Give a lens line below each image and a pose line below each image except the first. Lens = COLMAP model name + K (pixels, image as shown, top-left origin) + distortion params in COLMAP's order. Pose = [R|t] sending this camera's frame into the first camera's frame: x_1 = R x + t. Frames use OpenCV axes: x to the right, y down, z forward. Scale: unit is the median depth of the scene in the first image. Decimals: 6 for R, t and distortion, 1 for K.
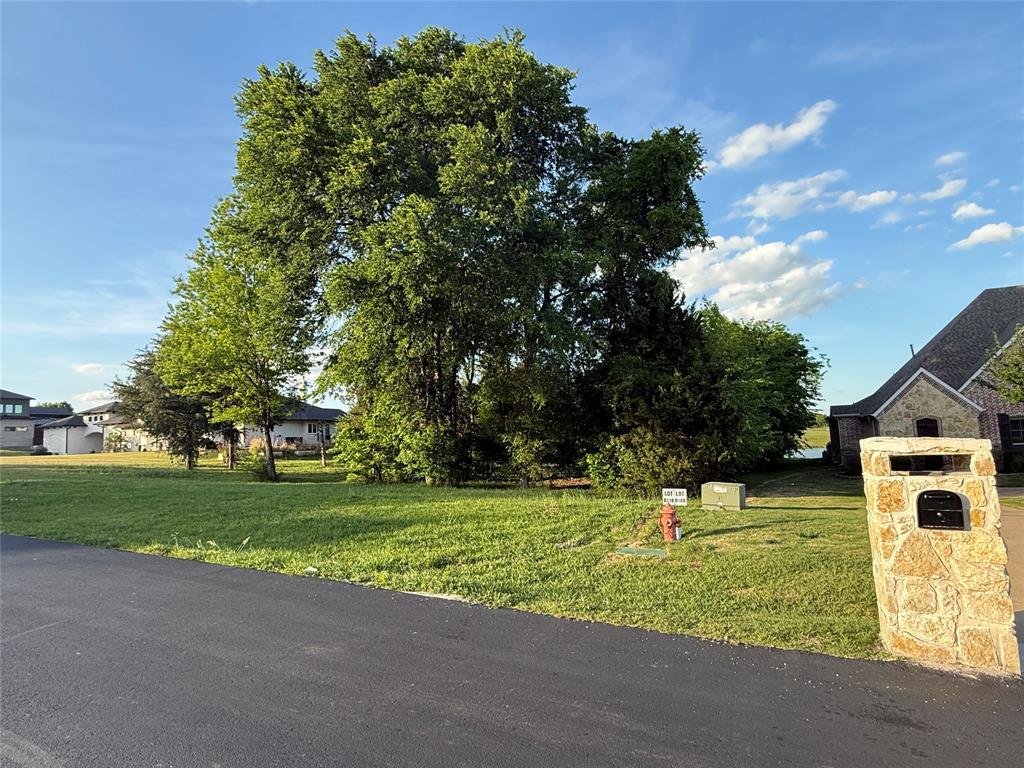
lens RADIAL K [[565.9, 0, 511.5], [0, 565.9, 385.7], [0, 0, 1]] dist [-0.001184, 0.005647]
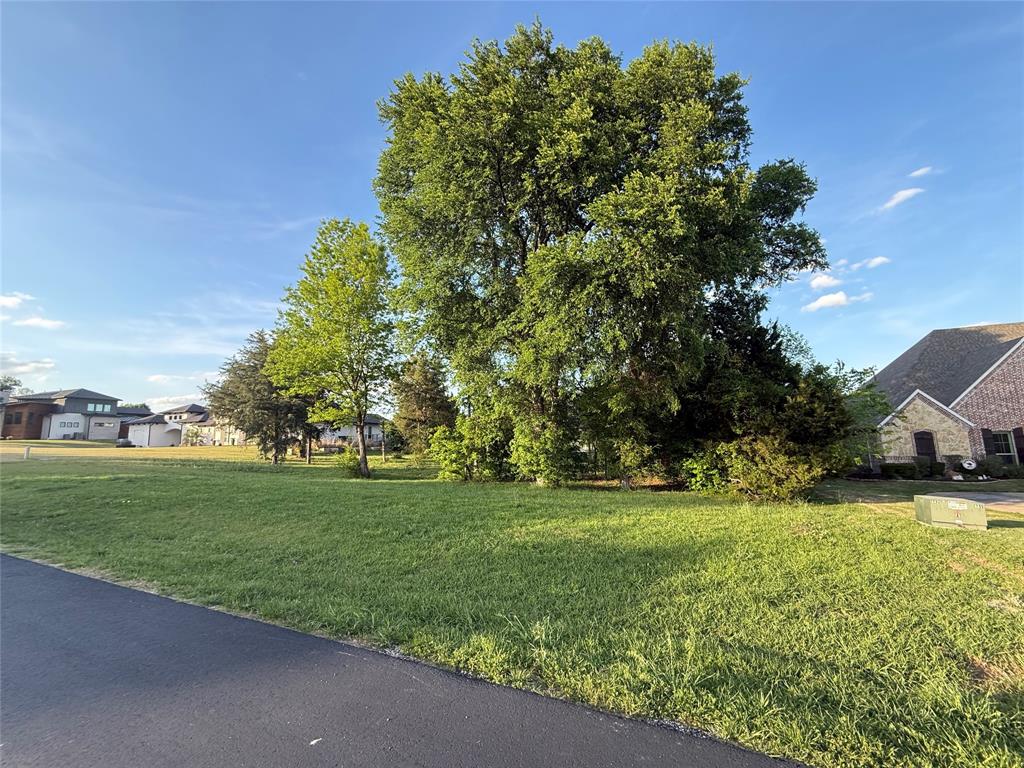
lens RADIAL K [[413.9, 0, 502.5], [0, 413.9, 387.7], [0, 0, 1]] dist [-0.001012, 0.000887]
pose [[0.997925, 0.025481, 0.059130, -0.211752], [-0.023624, 0.999212, -0.031894, 0.015071], [-0.059896, 0.030431, 0.997741, 0.184489]]
